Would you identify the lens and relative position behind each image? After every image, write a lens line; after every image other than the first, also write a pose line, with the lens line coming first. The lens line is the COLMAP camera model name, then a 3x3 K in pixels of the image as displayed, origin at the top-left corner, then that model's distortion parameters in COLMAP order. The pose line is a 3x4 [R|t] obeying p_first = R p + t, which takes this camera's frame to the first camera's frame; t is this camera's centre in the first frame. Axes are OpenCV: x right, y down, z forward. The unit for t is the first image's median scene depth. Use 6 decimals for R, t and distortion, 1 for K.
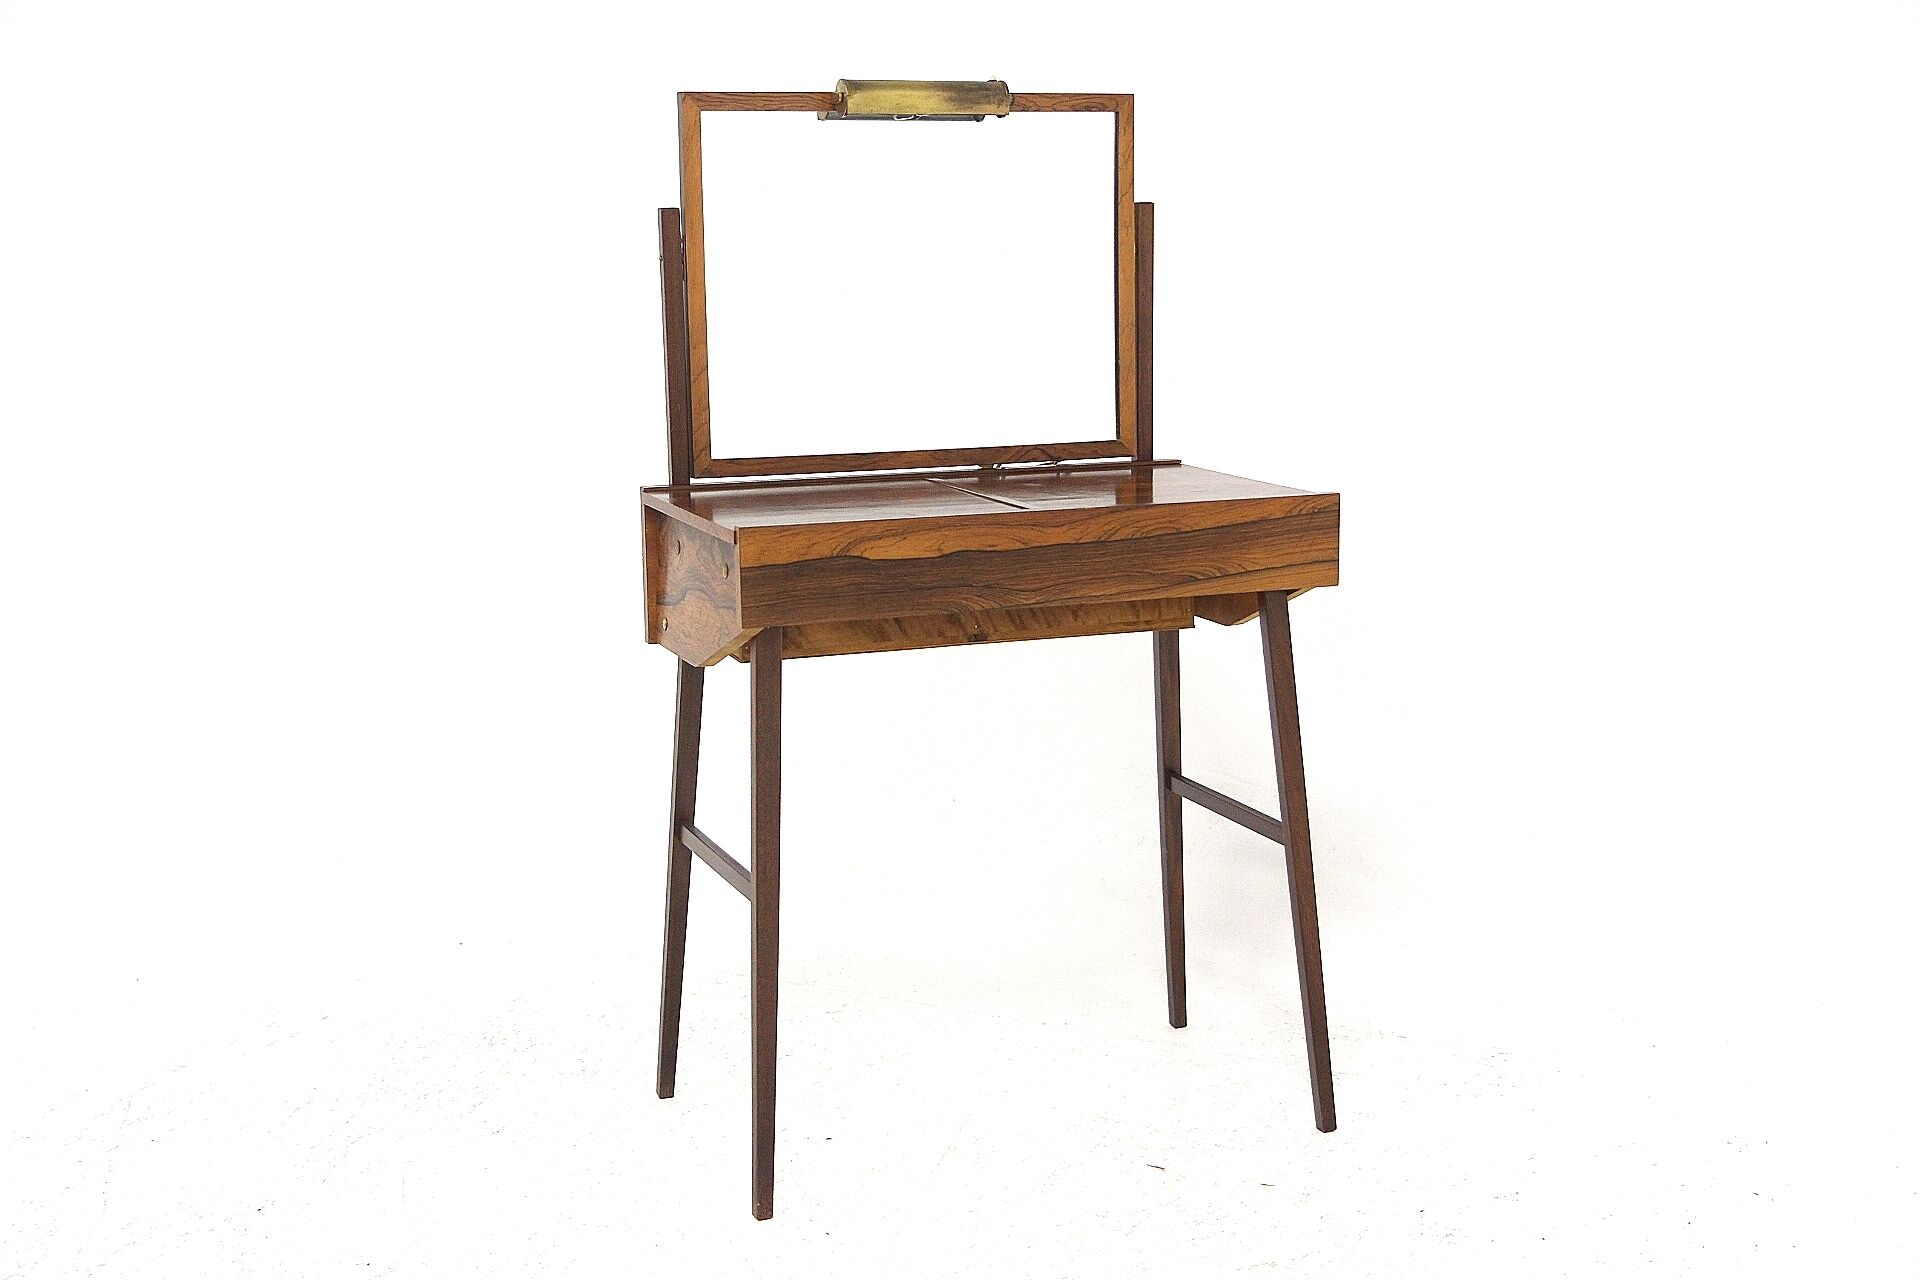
lens RADIAL K [[2500.1, 0, 960.2], [0, 2500.1, 638.4], [0, 0, 1]] dist [0.086083, 0.000000]
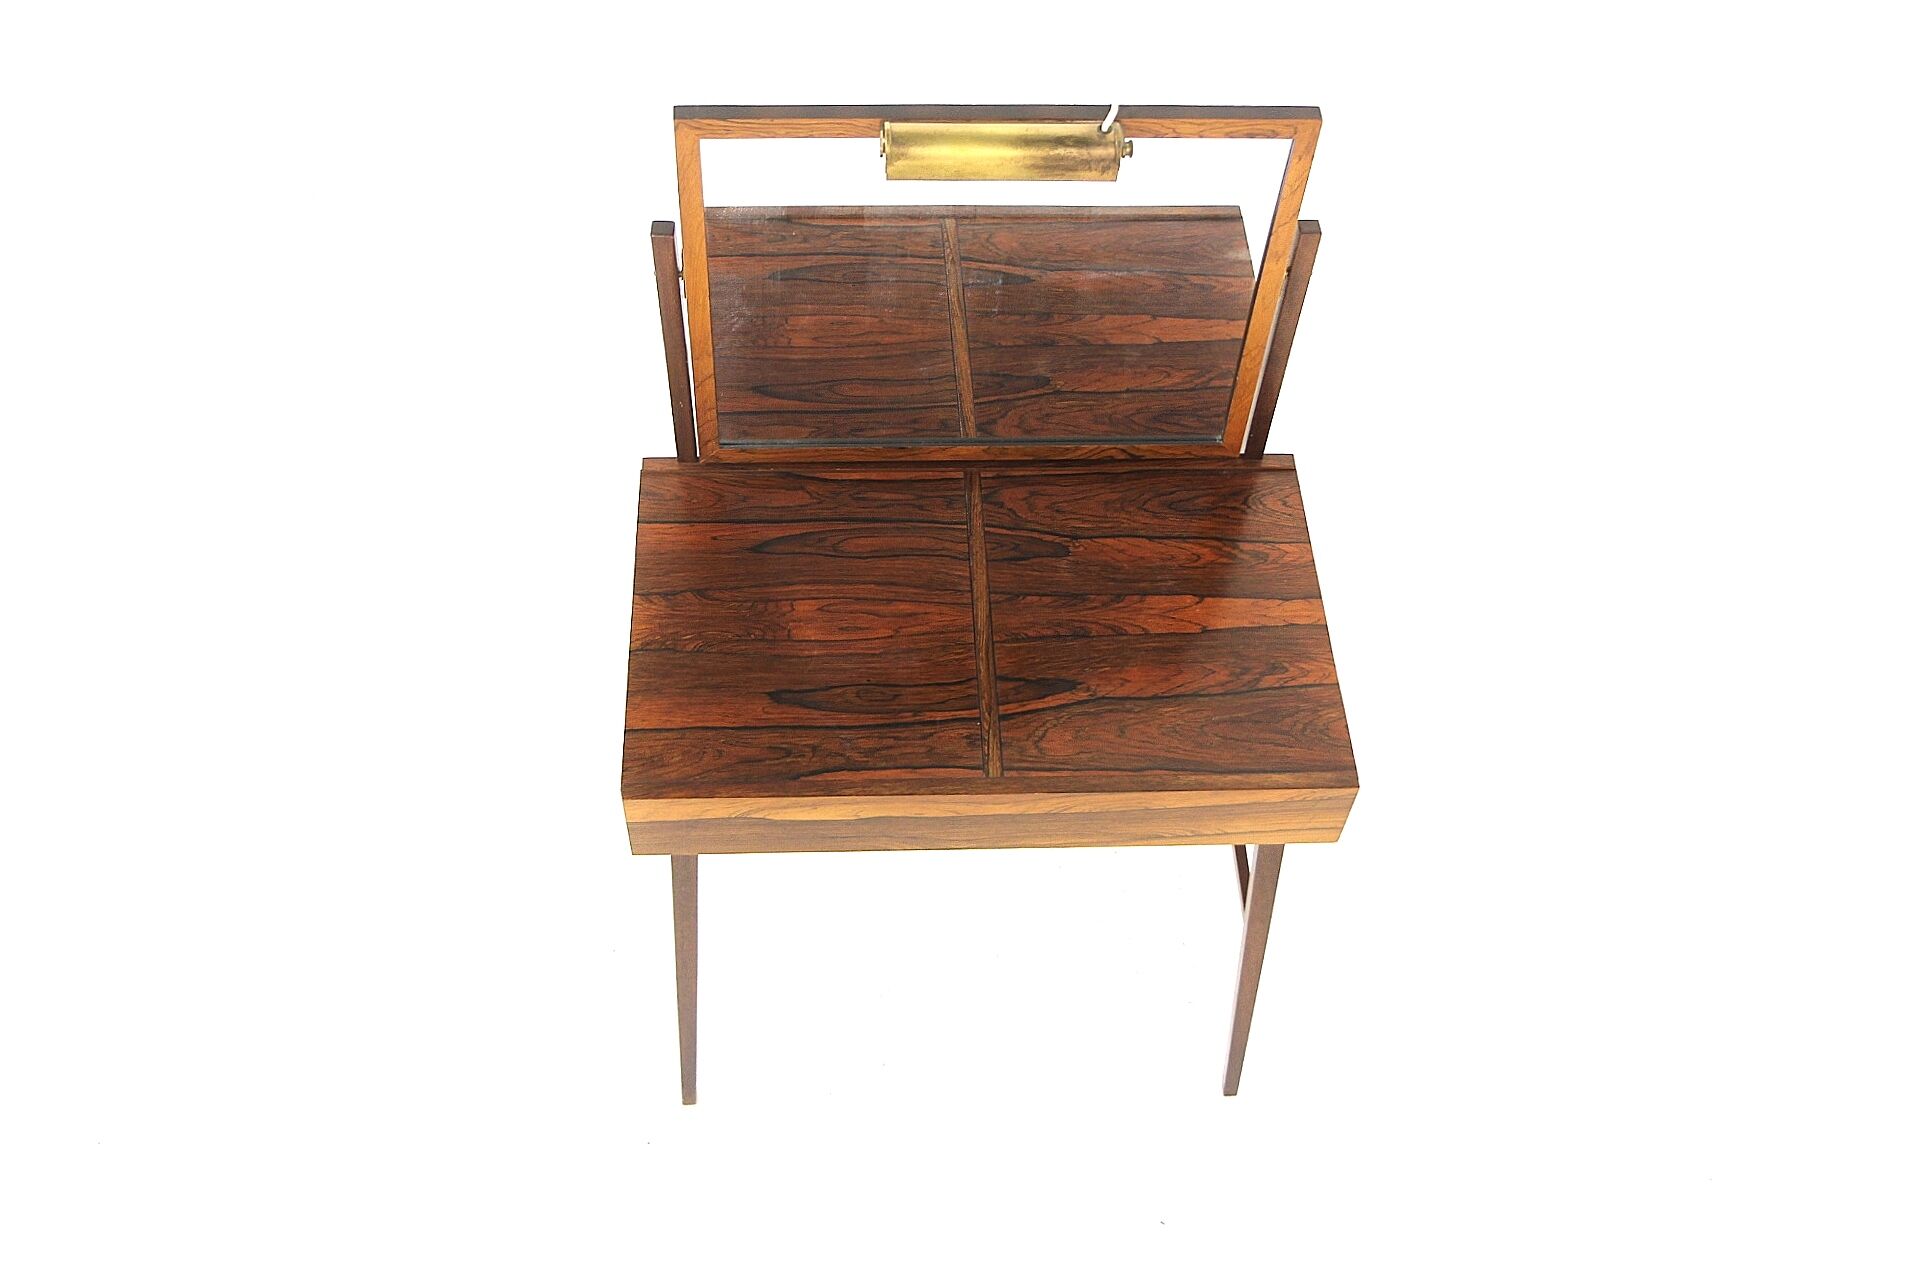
lens RADIAL K [[1912.9, 0, 962.6], [0, 1912.9, 629.5], [0, 0, 1]] dist [-0.023213, 0.000000]
pose [[0.948515, 0.285756, -0.136611, 0.093364], [-0.110756, 0.703327, 0.702185, -0.518049], [0.296736, -0.650903, 0.698765, 0.520712]]
